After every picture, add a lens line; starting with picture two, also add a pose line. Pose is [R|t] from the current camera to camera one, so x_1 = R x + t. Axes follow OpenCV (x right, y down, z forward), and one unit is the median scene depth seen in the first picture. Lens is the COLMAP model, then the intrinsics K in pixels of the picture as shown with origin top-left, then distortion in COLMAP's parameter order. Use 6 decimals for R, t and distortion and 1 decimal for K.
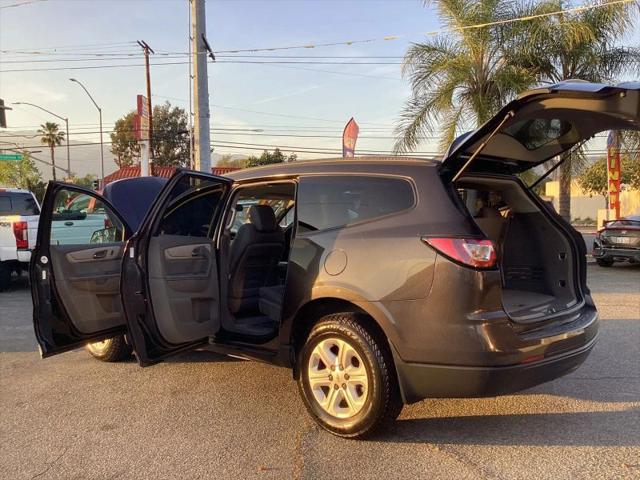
lens RADIAL K [[563.7, 0, 320.0], [0, 563.7, 240.0], [0, 0, 1]] dist [0.096181, -0.148903]
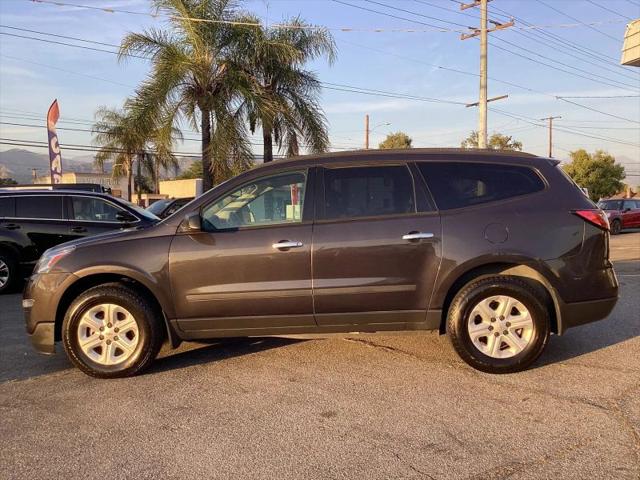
lens RADIAL K [[563.7, 0, 320.0], [0, 563.7, 240.0], [0, 0, 1]] dist [0.096181, -0.148903]
pose [[0.772653, -0.037921, 0.633694, -1.006927], [0.036854, 0.999210, 0.014858, 0.020331], [-0.633757, 0.011874, 0.773441, 0.275699]]
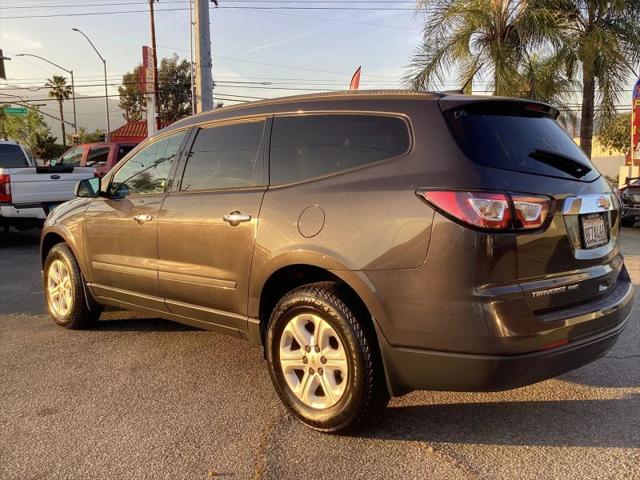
lens RADIAL K [[563.7, 0, 320.0], [0, 563.7, 240.0], [0, 0, 1]] dist [0.096181, -0.148903]
pose [[0.999746, 0.008206, -0.020975, 0.055011], [-0.006628, 0.997221, 0.074202, 0.005929], [0.021526, -0.074044, 0.997023, 0.182831]]
